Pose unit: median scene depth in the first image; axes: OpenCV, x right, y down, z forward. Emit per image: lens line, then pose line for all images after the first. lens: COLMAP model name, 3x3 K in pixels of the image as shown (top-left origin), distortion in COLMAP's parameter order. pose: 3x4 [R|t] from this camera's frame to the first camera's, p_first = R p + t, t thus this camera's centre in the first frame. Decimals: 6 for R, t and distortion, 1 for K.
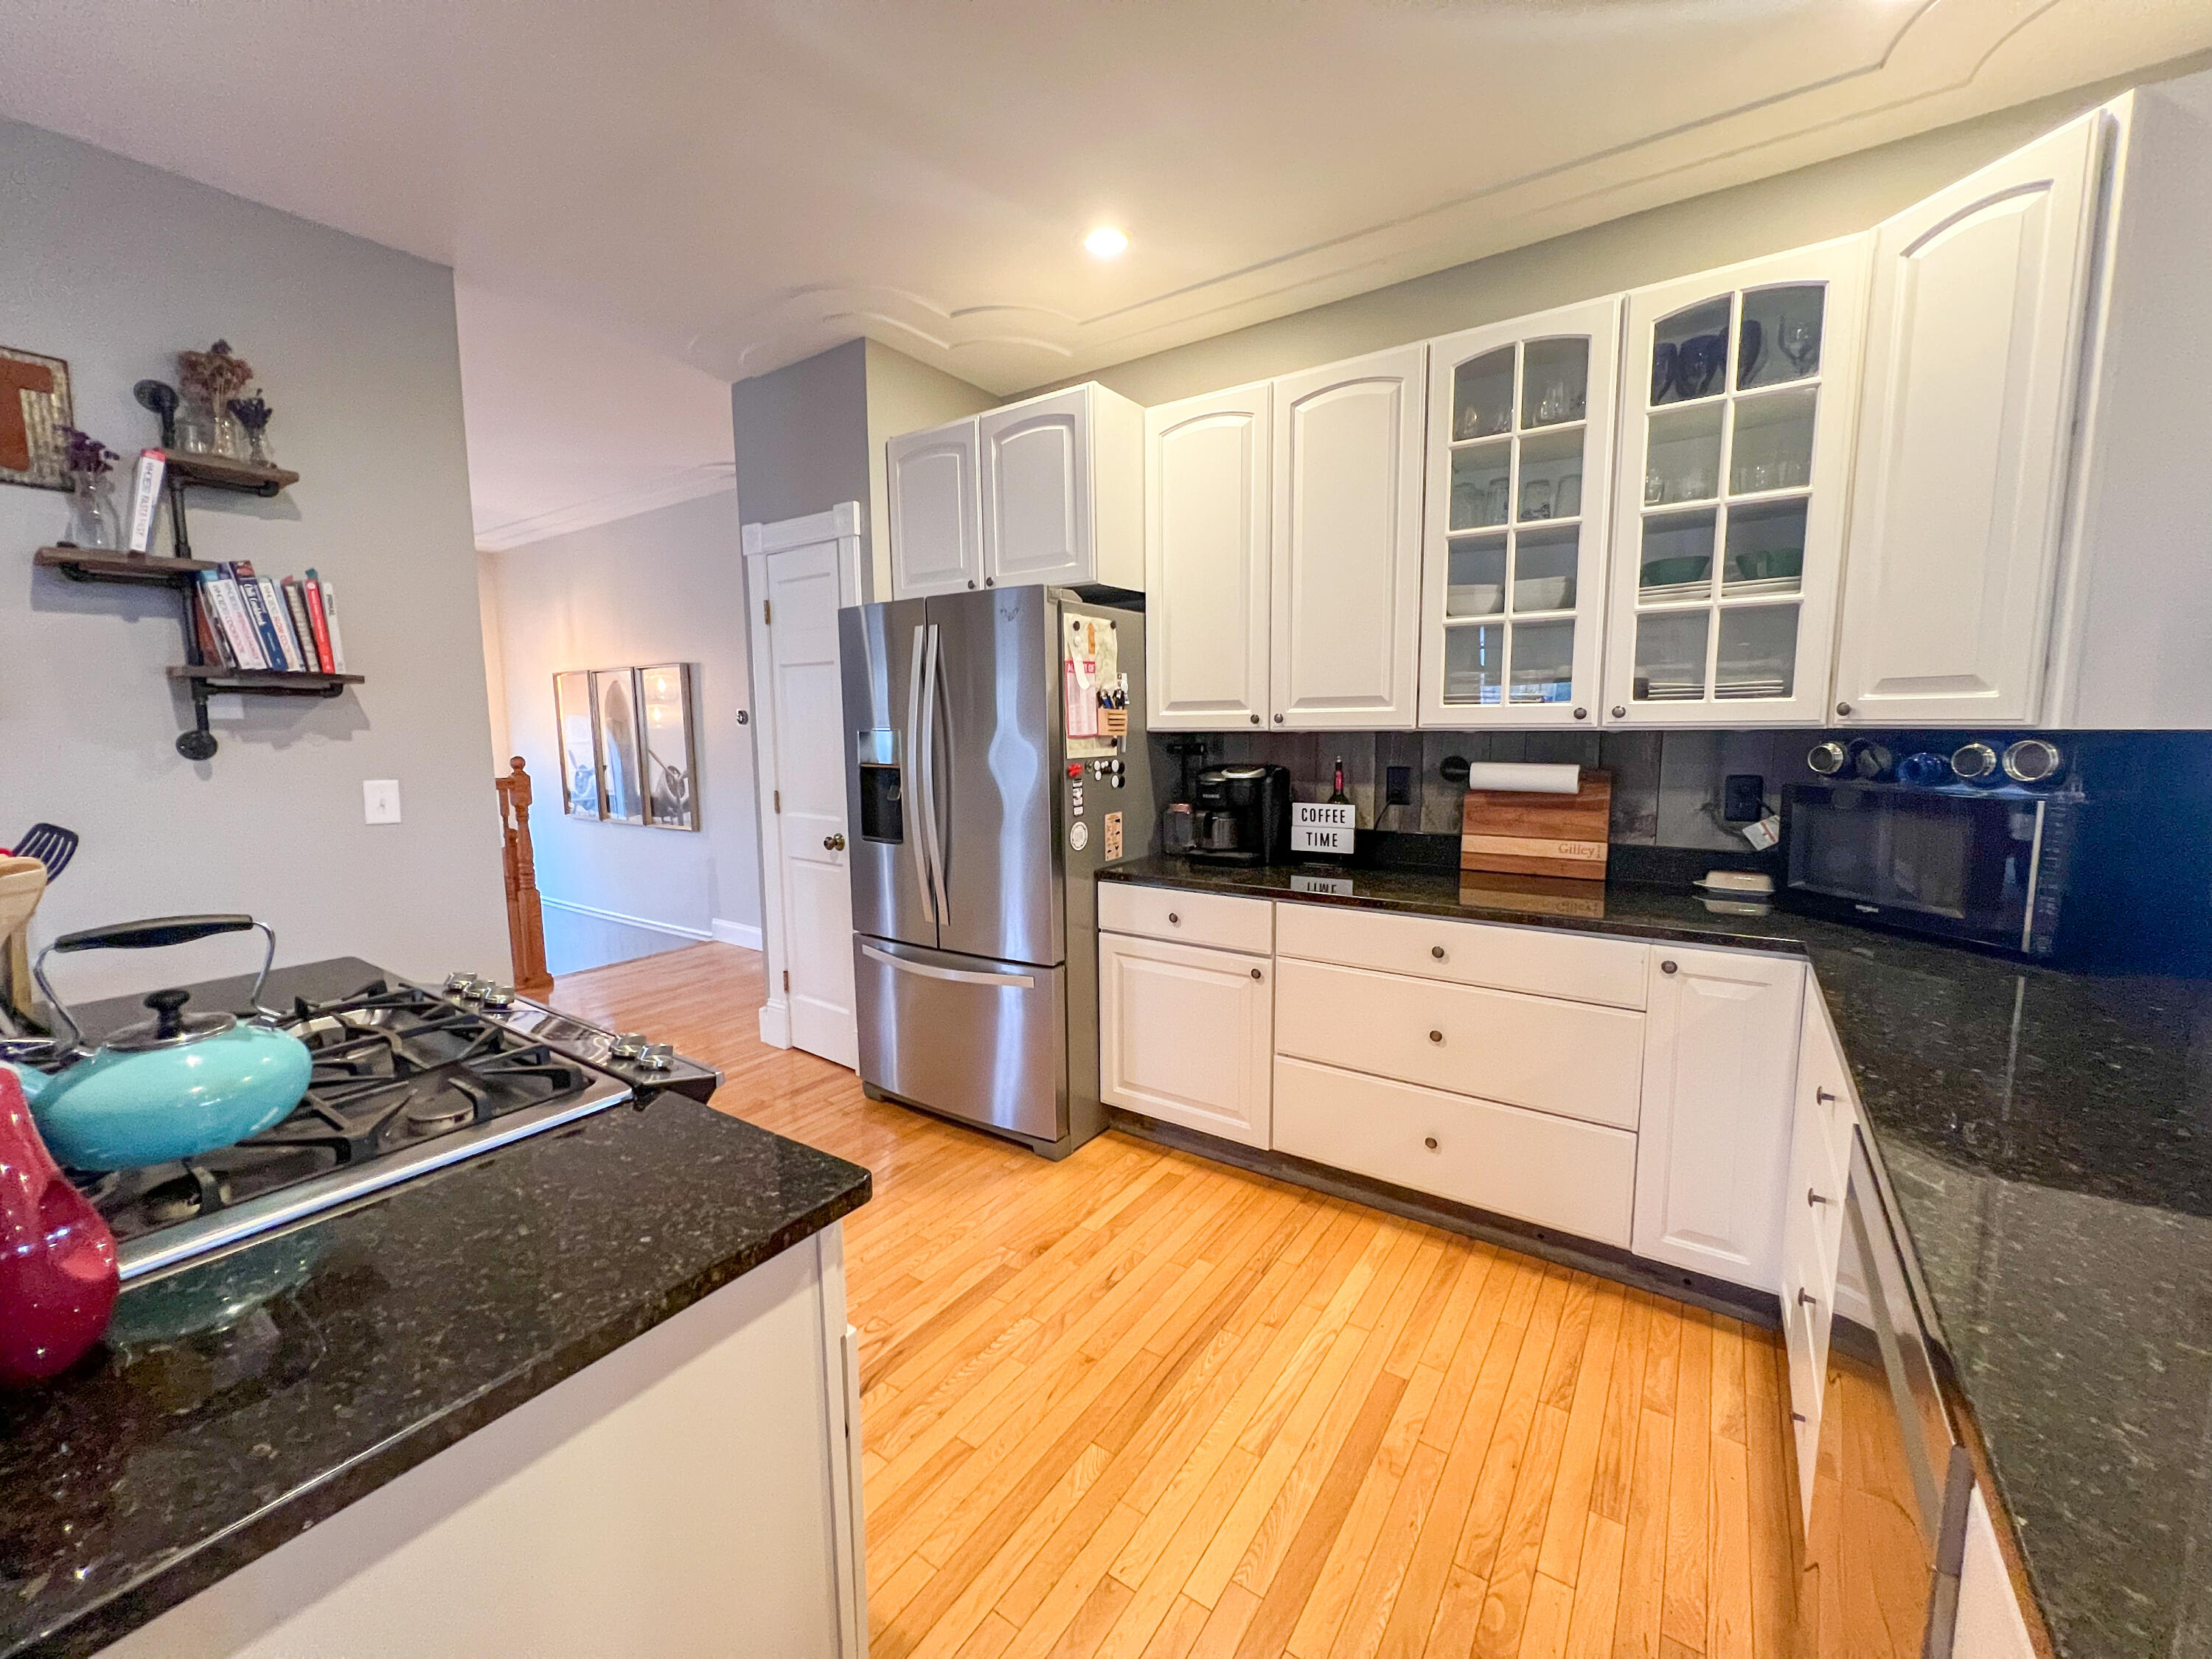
lens RADIAL K [[882.5, 0, 1109.2], [0, 882.5, 833.1], [0, 0, 1]] dist [-0.002300, 0.000318]
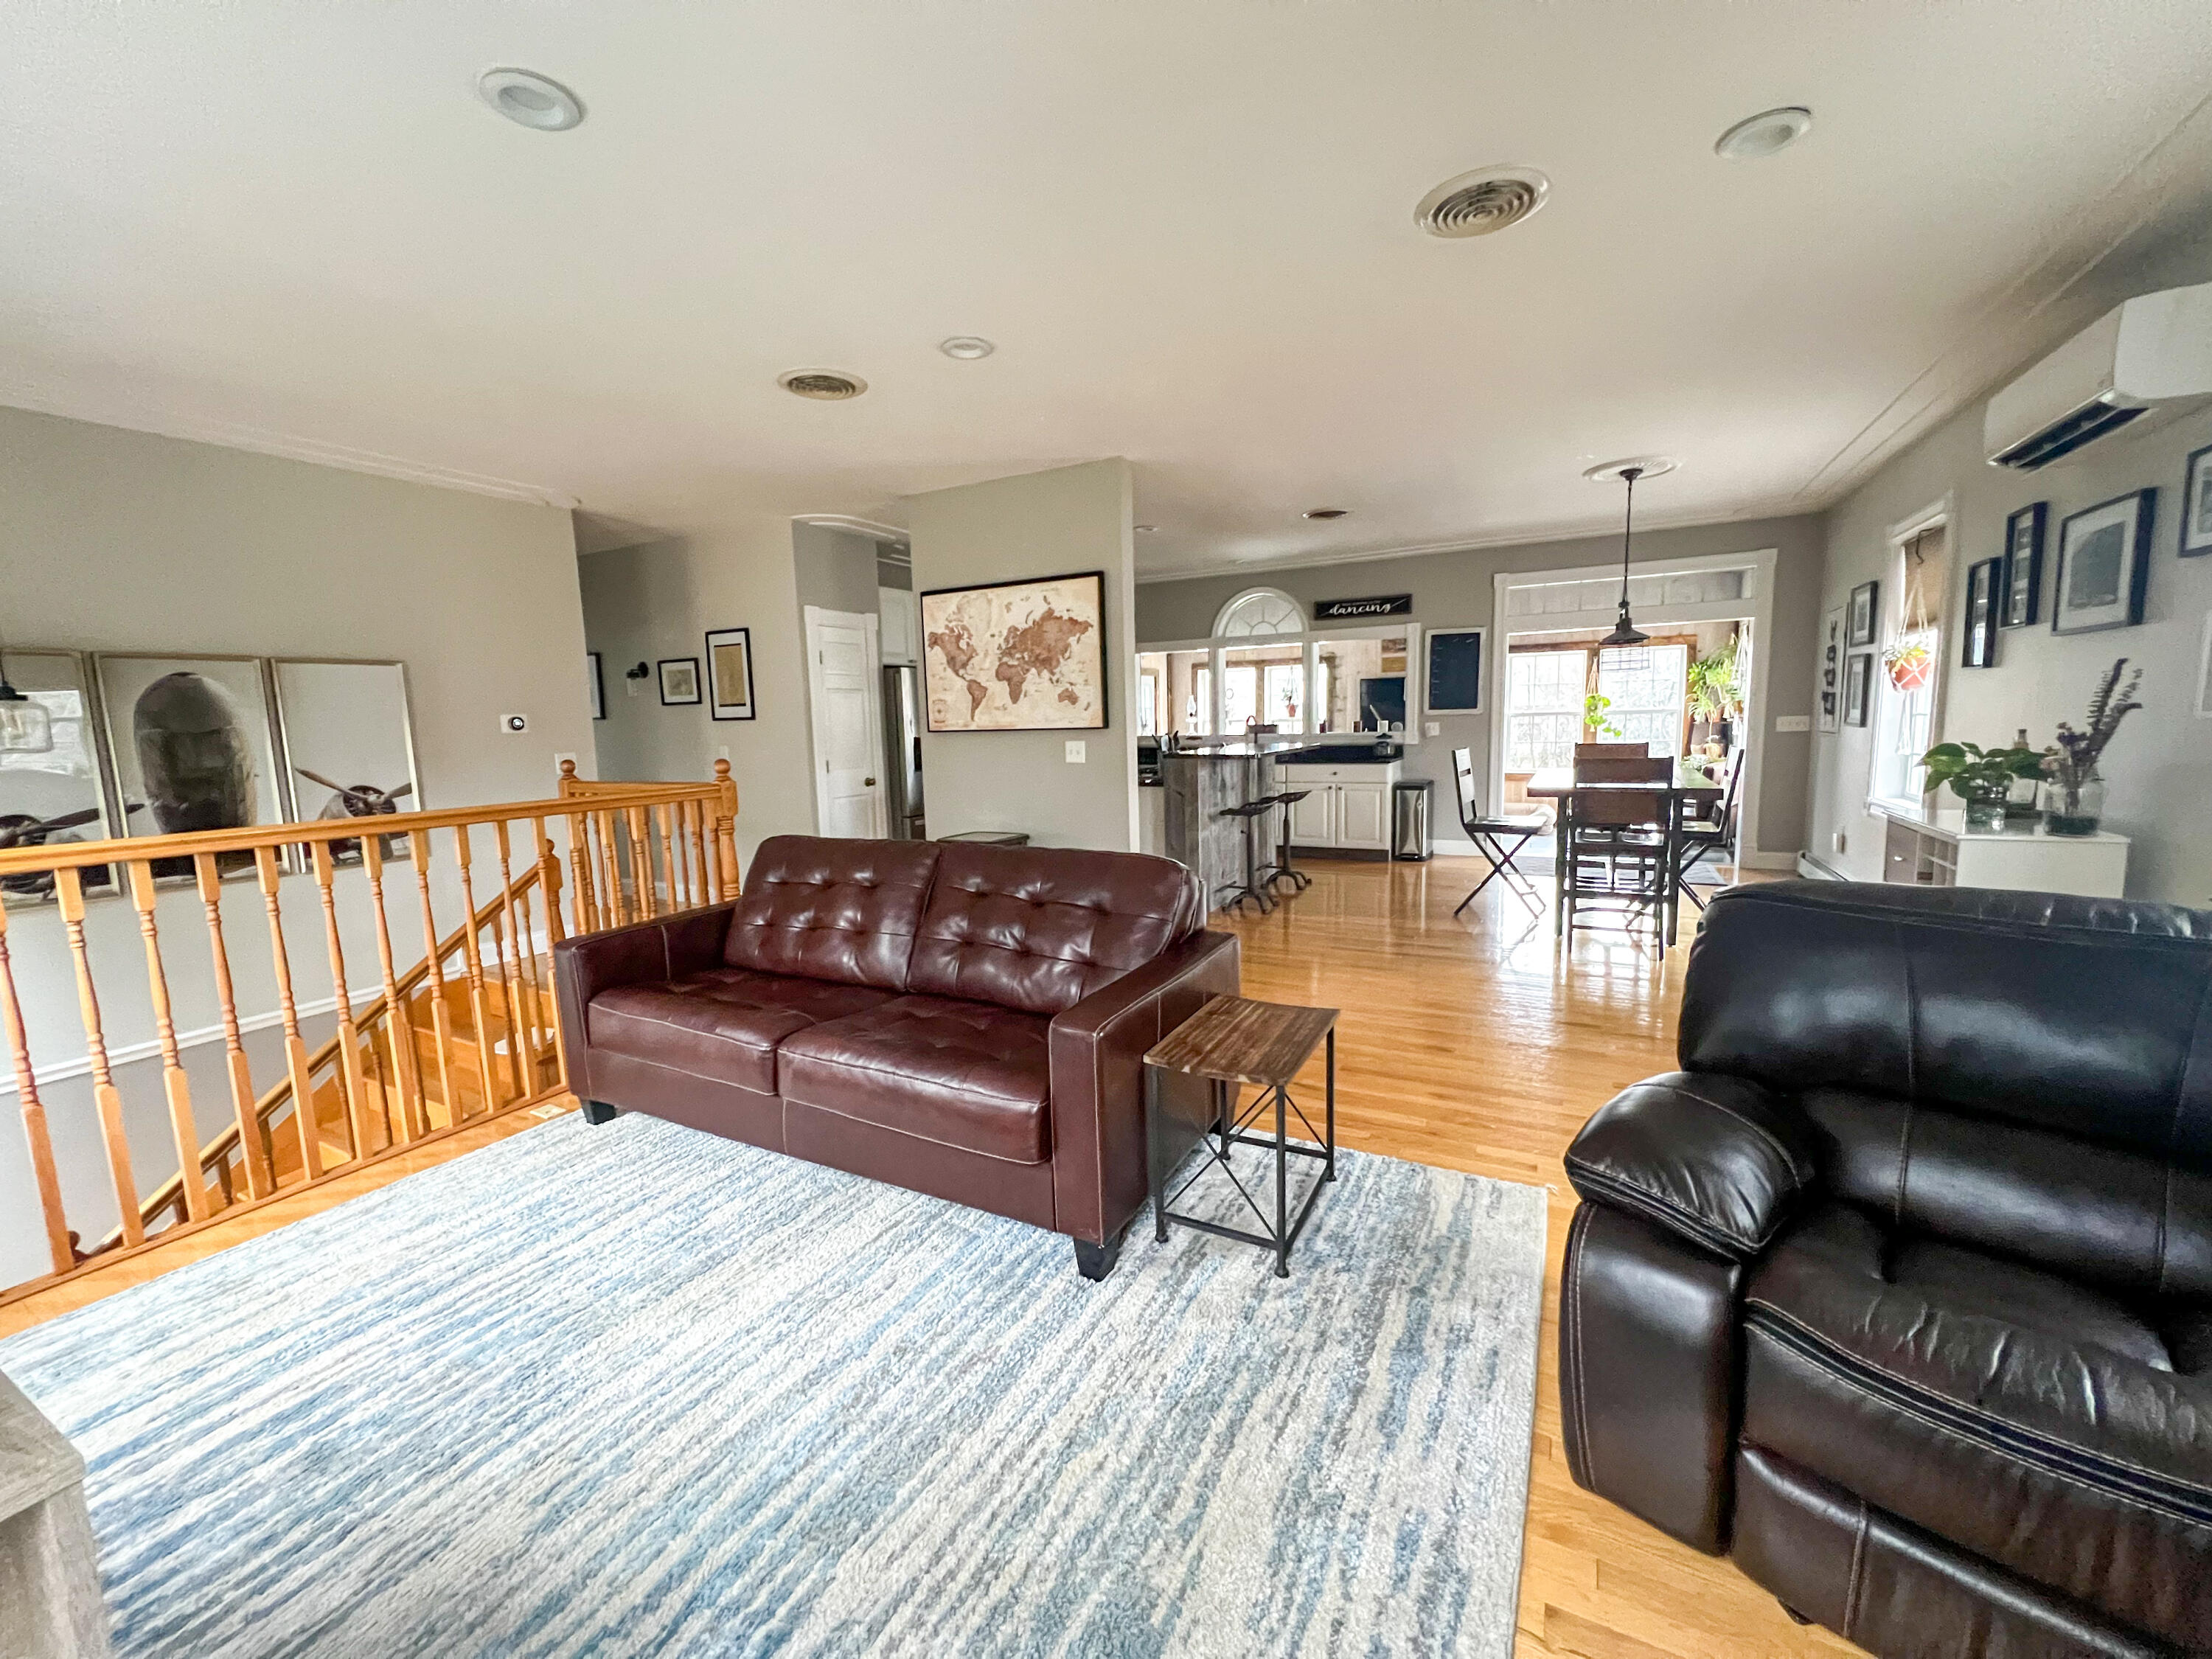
lens RADIAL K [[882.5, 0, 1098.8], [0, 882.5, 827.5], [0, 0, 1]] dist [-0.002300, 0.000318]
pose [[-0.105205, -0.117469, 0.987488, -3.233287], [0.151660, 0.979488, 0.132675, -0.103096], [-0.982818, 0.163721, -0.085232, 0.969753]]
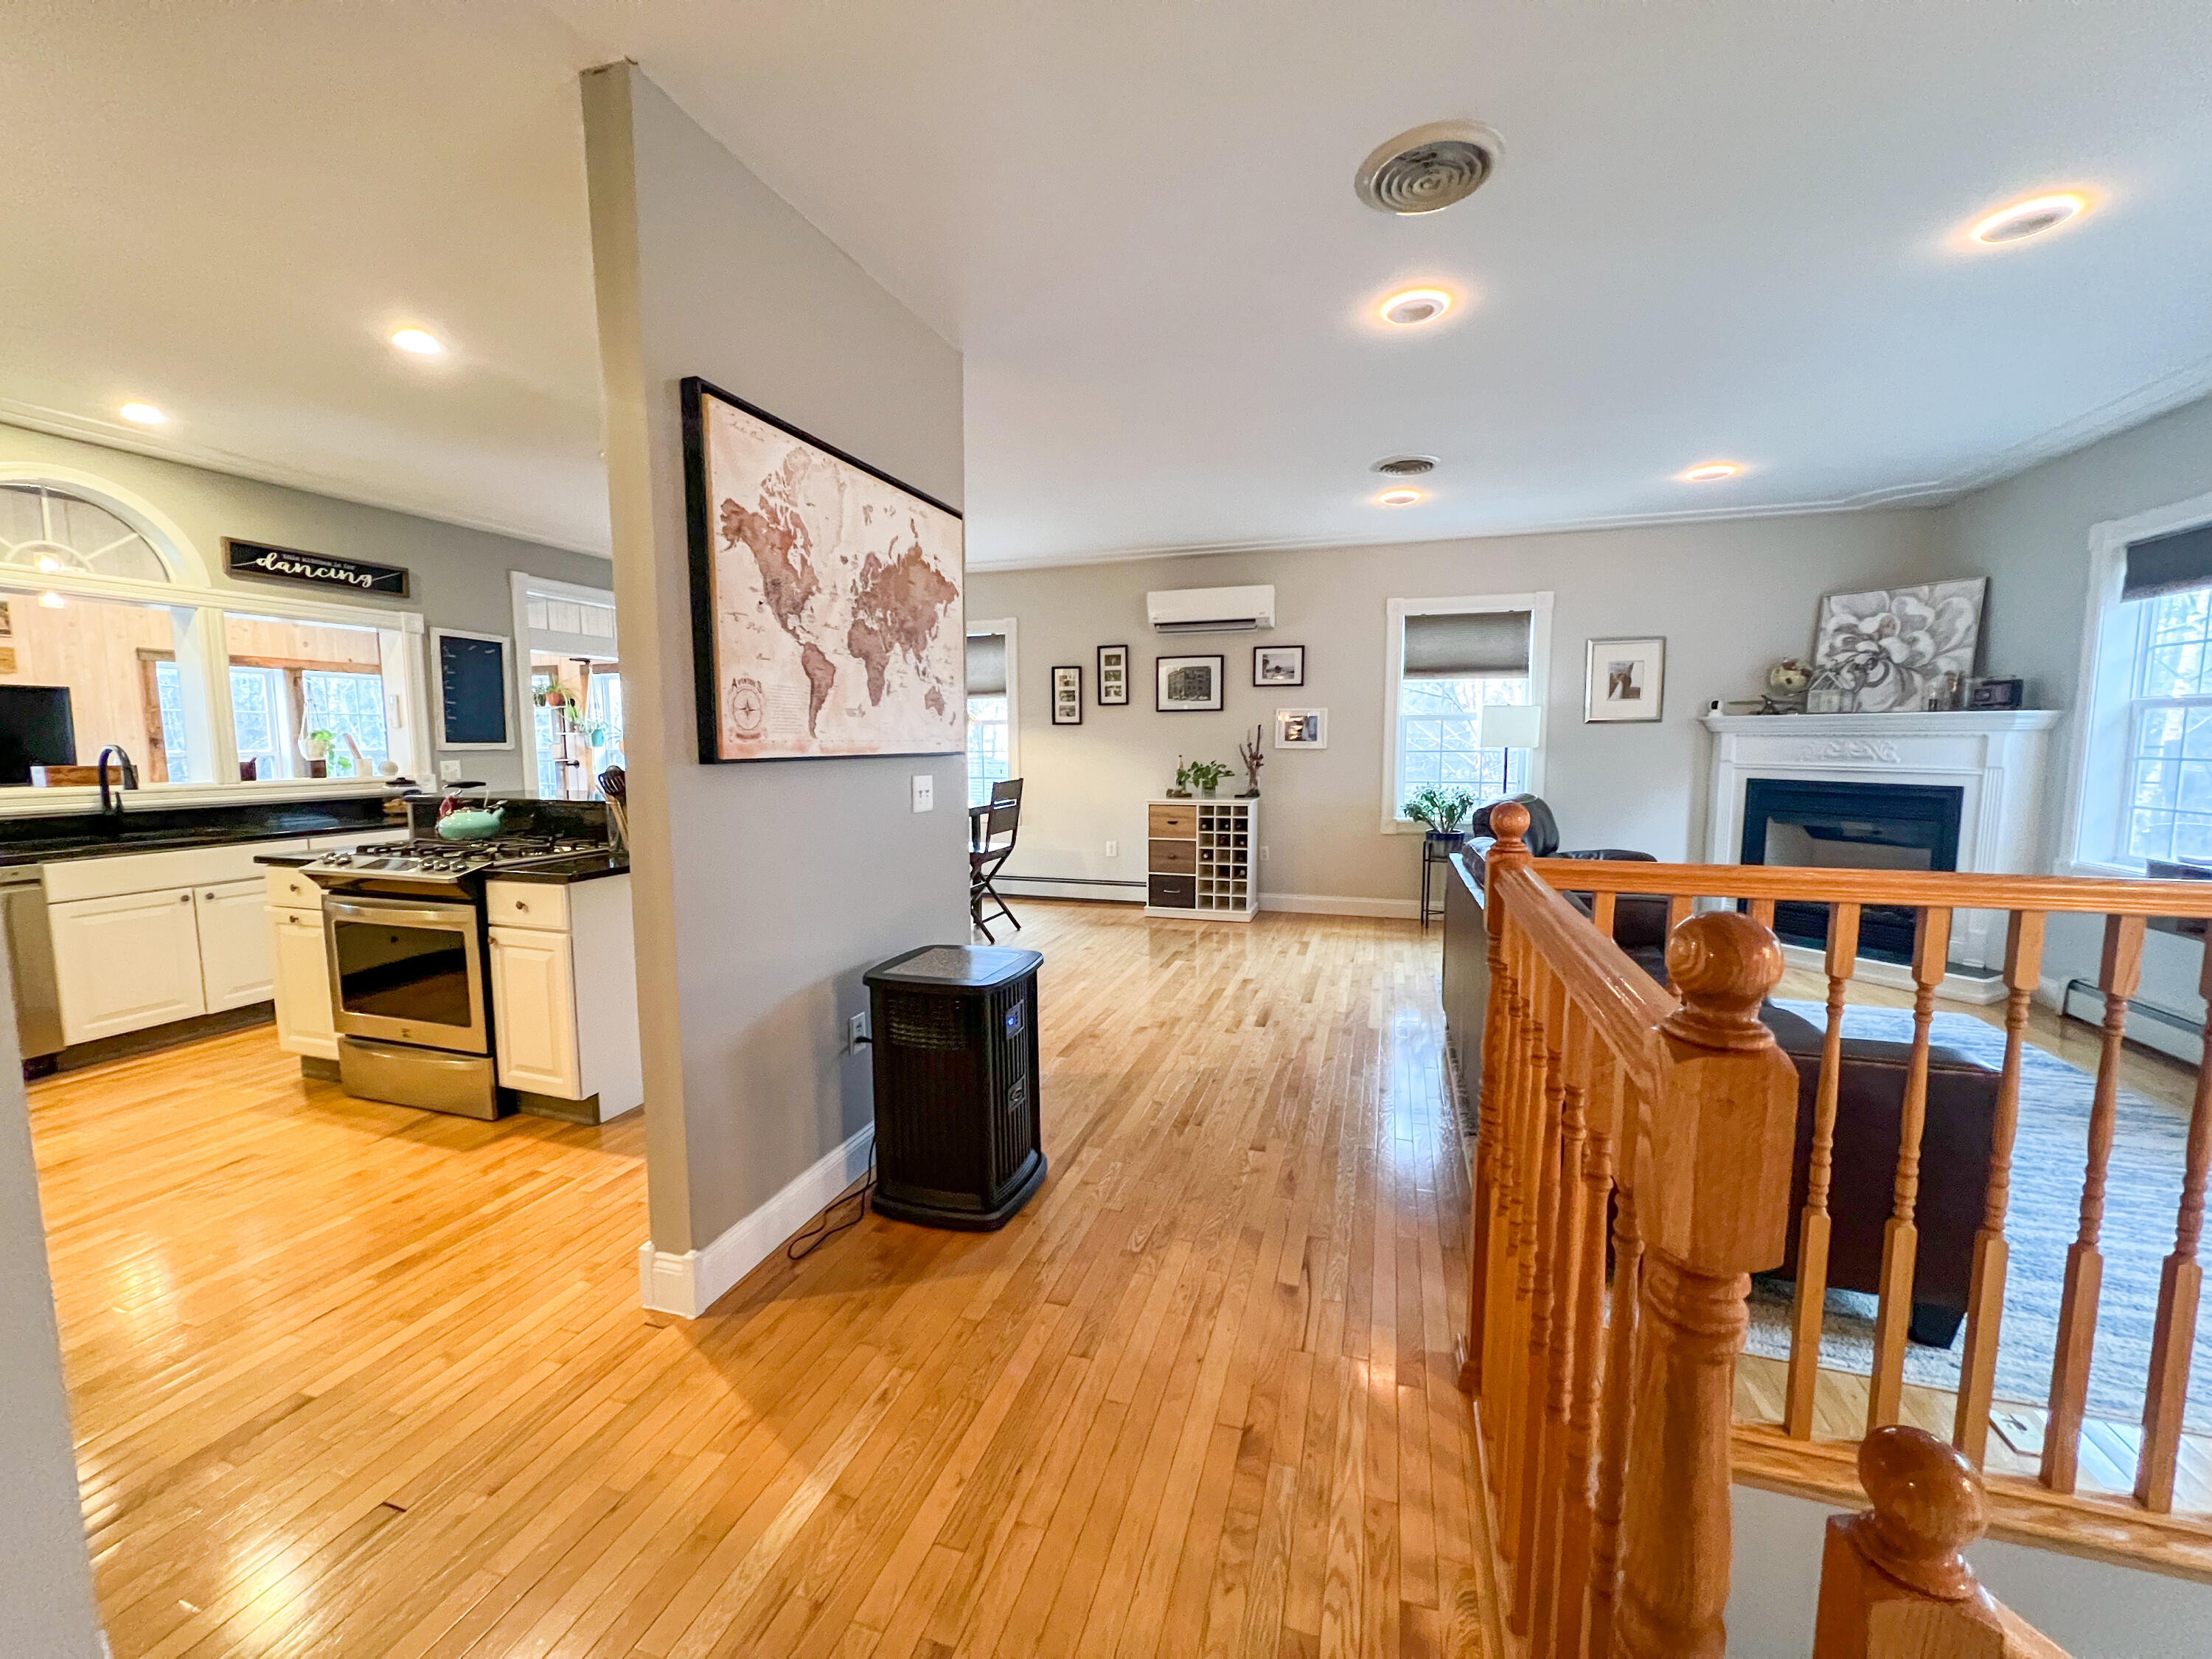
lens RADIAL K [[882.5, 0, 1102.1], [0, 882.5, 828.3], [0, 0, 1]] dist [-0.002300, 0.000318]
pose [[-0.958976, 0.035710, -0.281228, -1.006781], [-0.028041, 0.975220, 0.219452, -0.244629], [0.282096, 0.218335, -0.934212, 2.082248]]
